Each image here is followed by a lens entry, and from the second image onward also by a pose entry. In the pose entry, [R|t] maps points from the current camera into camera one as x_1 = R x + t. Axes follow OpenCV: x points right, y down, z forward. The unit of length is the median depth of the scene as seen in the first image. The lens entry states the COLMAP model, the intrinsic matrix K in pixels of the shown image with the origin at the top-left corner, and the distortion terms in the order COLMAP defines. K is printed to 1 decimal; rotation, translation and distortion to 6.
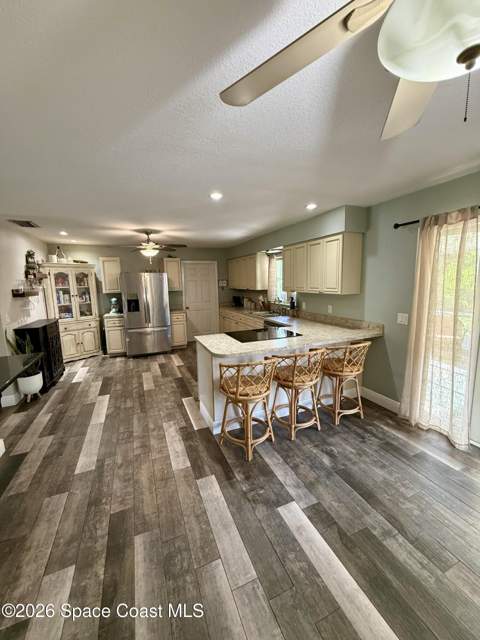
lens RADIAL K [[255.7, 0, 241.9], [0, 255.7, 319.8], [0, 0, 1]] dist [-0.000806, -0.000216]
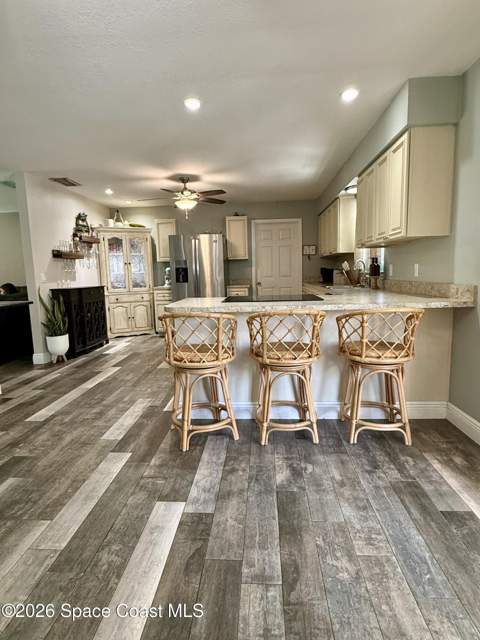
lens RADIAL K [[353.2, 0, 240.0], [0, 353.2, 320.0], [0, 0, 1]] dist [-0.002717, 0.000025]
pose [[0.894836, 0.058855, -0.442498, 0.385221], [-0.059723, 0.998143, 0.011985, 0.097542], [0.442382, 0.015703, 0.896689, 0.097567]]
